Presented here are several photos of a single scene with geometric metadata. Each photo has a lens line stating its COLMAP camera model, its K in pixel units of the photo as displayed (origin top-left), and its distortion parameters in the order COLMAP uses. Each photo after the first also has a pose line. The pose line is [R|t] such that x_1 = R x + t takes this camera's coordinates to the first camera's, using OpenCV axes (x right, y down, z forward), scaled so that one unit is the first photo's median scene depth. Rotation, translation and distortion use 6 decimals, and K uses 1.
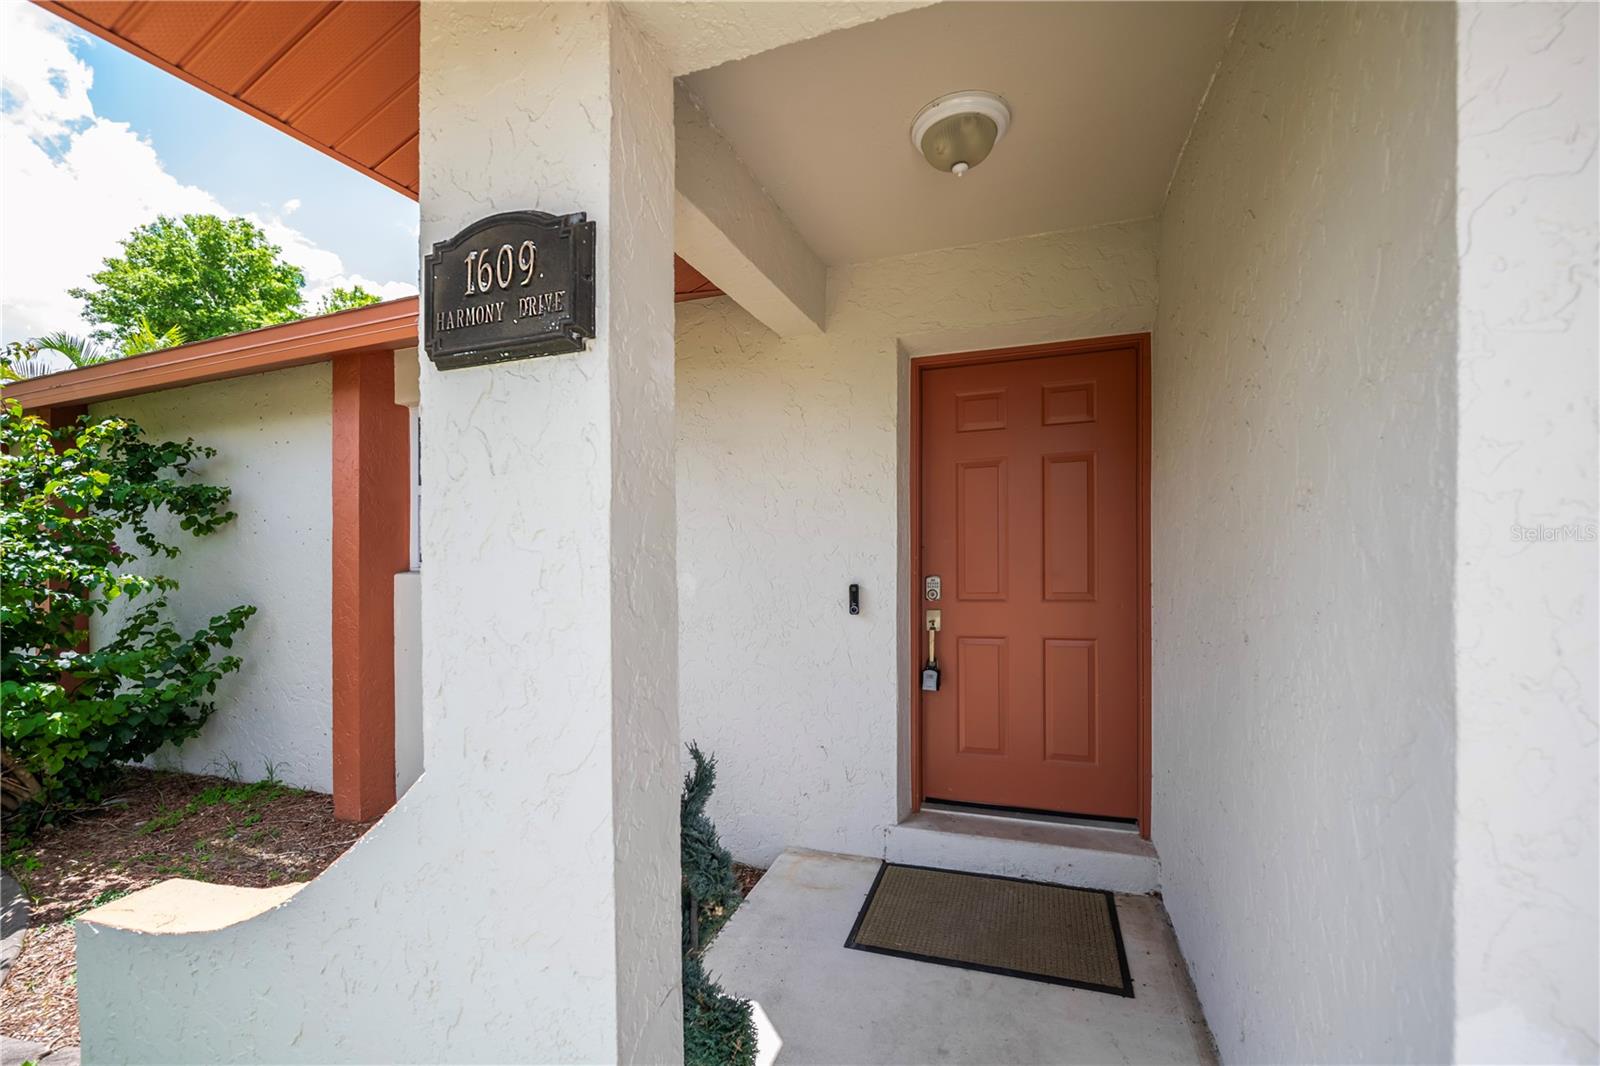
lens RADIAL K [[654.6, 0, 780.6], [0, 654.6, 581.7], [0, 0, 1]] dist [-0.019744, -0.000189]
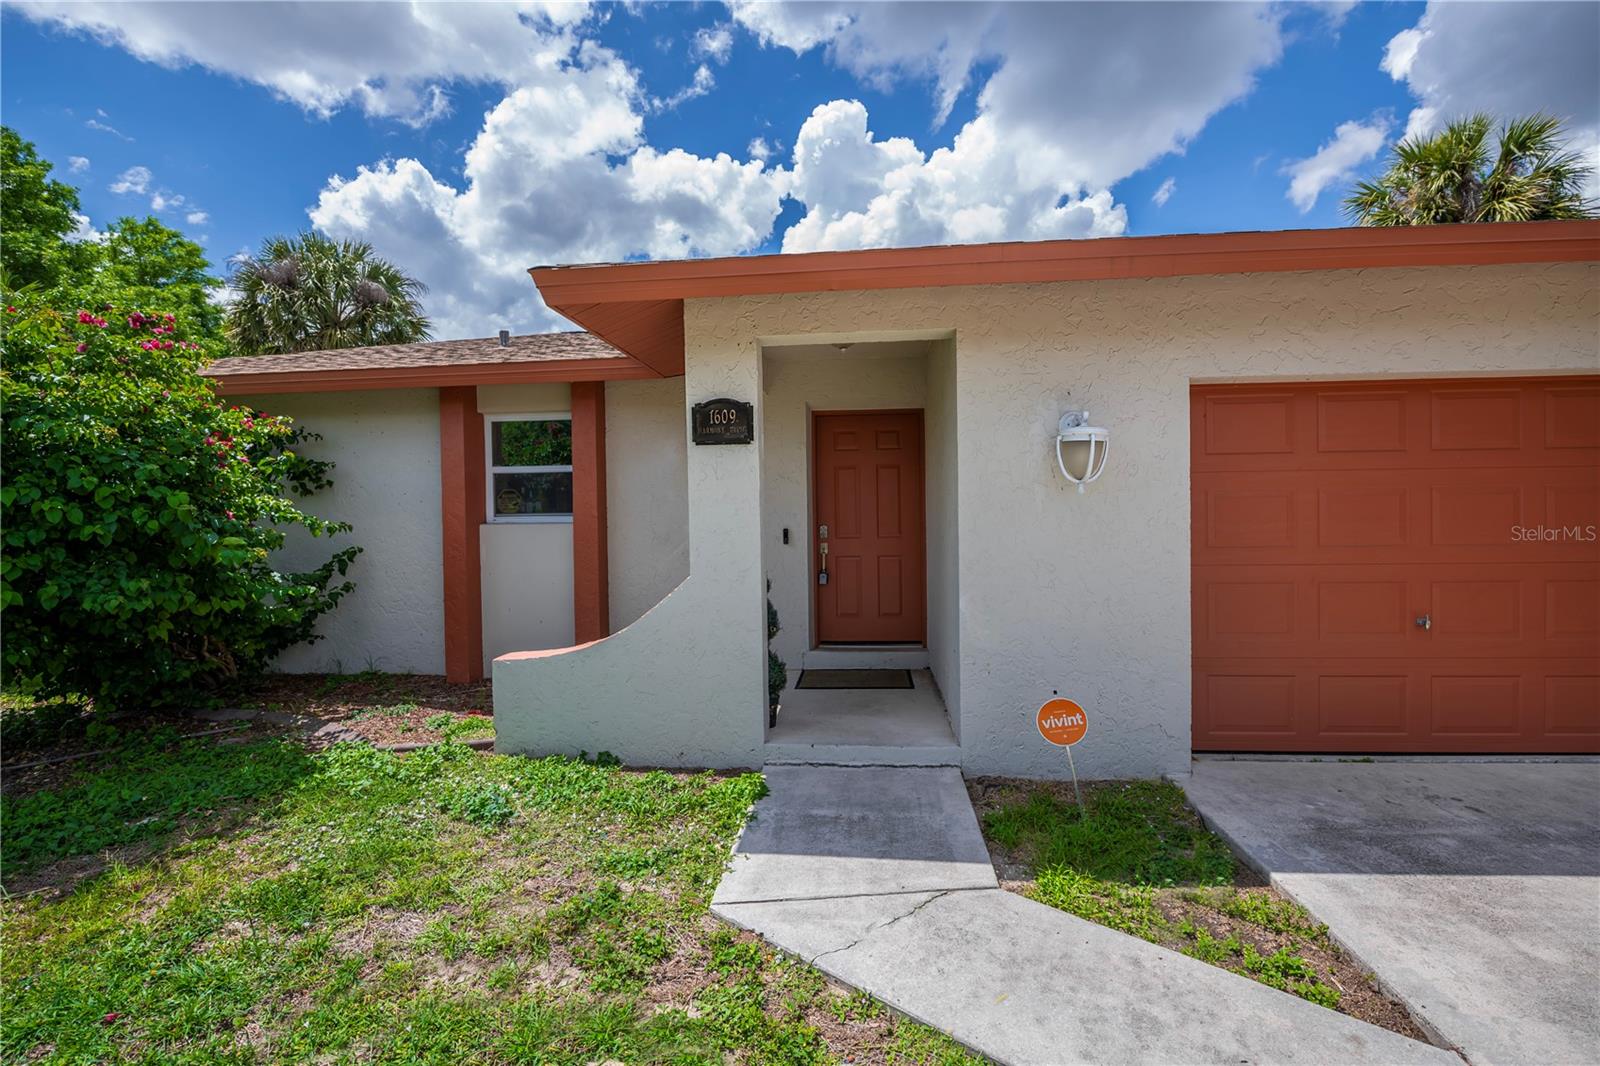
lens RADIAL K [[681.6, 0, 799.3], [0, 681.6, 541.5], [0, 0, 1]] dist [0.002533, 0.000259]
pose [[0.963258, -0.000411, 0.268576, -0.298835], [0.006798, 0.999716, -0.022853, 0.067984], [-0.268491, 0.023839, 0.962987, -0.725400]]
